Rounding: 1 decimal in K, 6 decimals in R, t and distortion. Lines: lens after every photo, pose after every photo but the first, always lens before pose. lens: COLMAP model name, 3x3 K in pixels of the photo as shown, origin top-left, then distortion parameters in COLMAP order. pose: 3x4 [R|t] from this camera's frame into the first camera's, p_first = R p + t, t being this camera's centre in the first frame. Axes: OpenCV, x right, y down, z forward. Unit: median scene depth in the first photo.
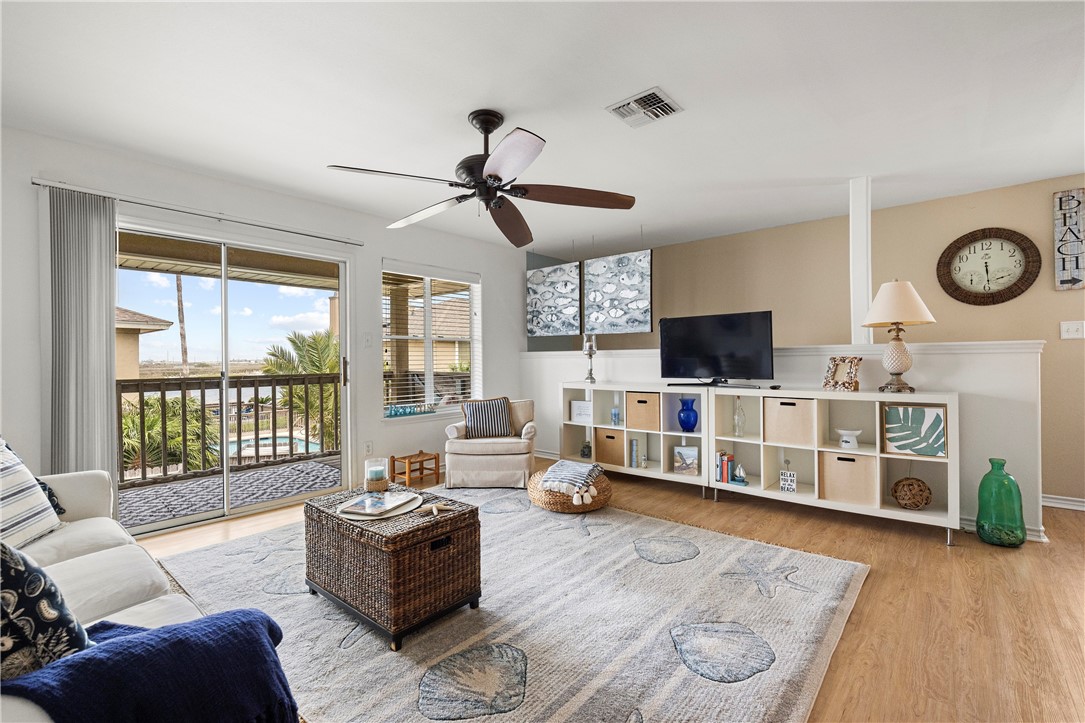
lens RADIAL K [[484.1, 0, 540.4], [0, 484.1, 360.5], [0, 0, 1]] dist [-0.004233, 0.000406]
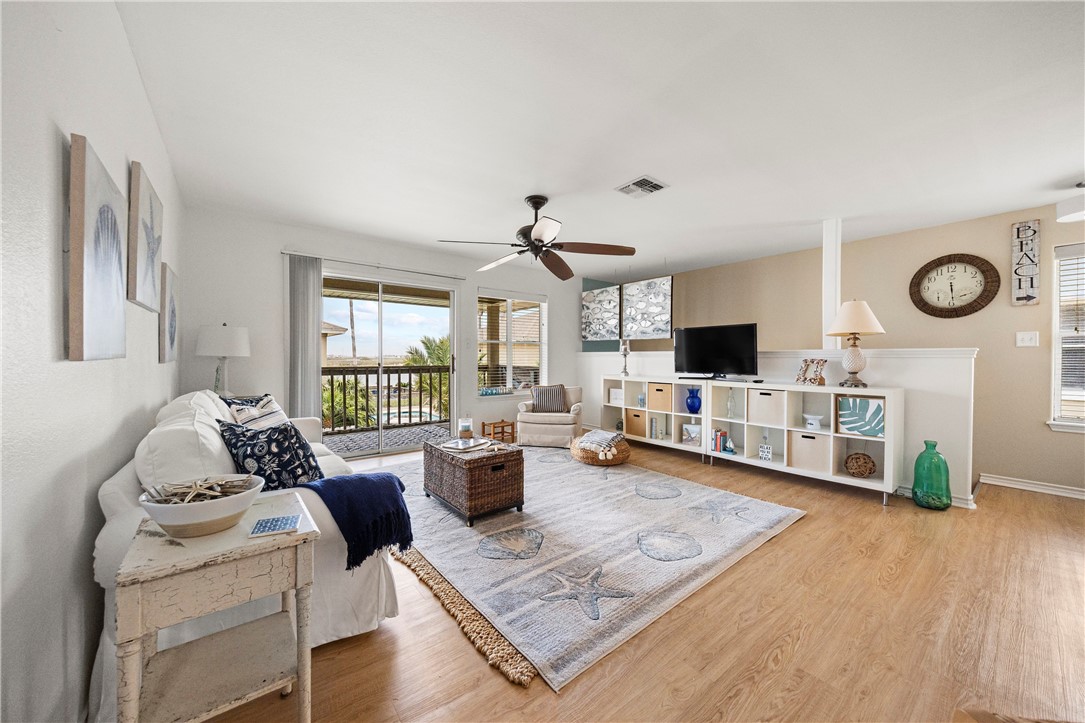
lens RADIAL K [[408.5, 0, 546.5], [0, 408.5, 364.0], [0, 0, 1]] dist [-0.007164, -0.000739]
pose [[0.981752, 0.016232, -0.189473, 0.140194], [-0.013494, 0.999785, 0.015733, -0.001693], [0.189688, -0.012889, 0.981760, -0.218151]]
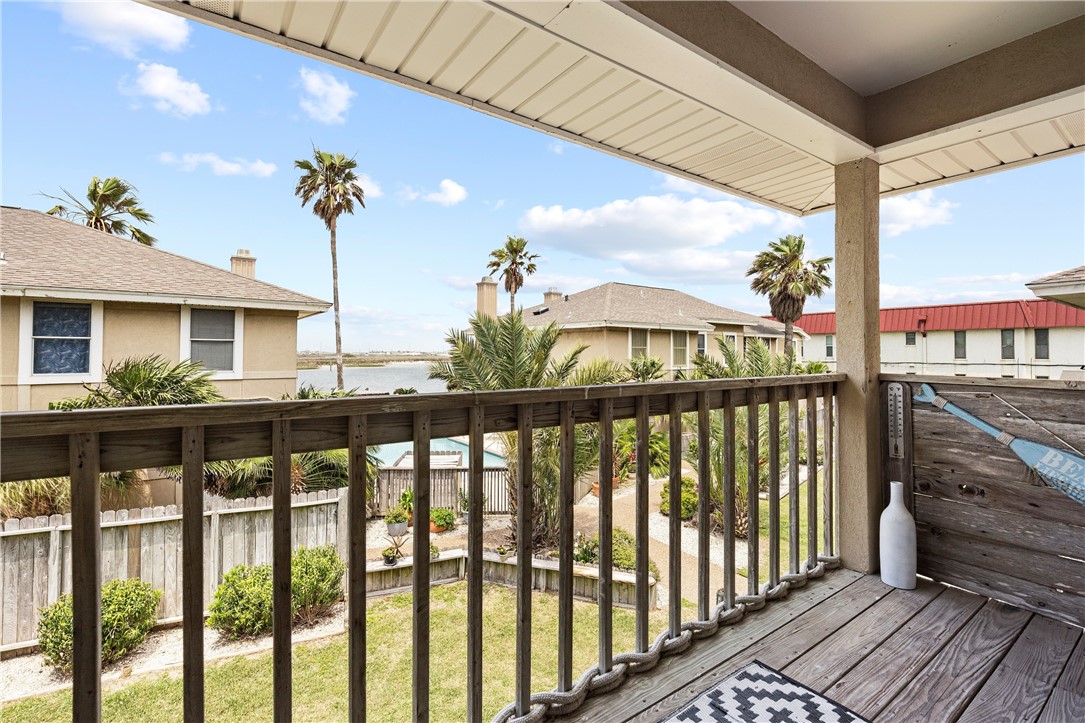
lens RADIAL K [[484.1, 0, 542.3], [0, 484.1, 352.9], [0, 0, 1]] dist [-0.004233, 0.000406]
pose [[0.969291, 0.002815, -0.245899, -0.406766], [-0.000966, 0.999970, 0.007641, -0.008324], [0.245914, -0.007169, 0.969265, 0.619934]]
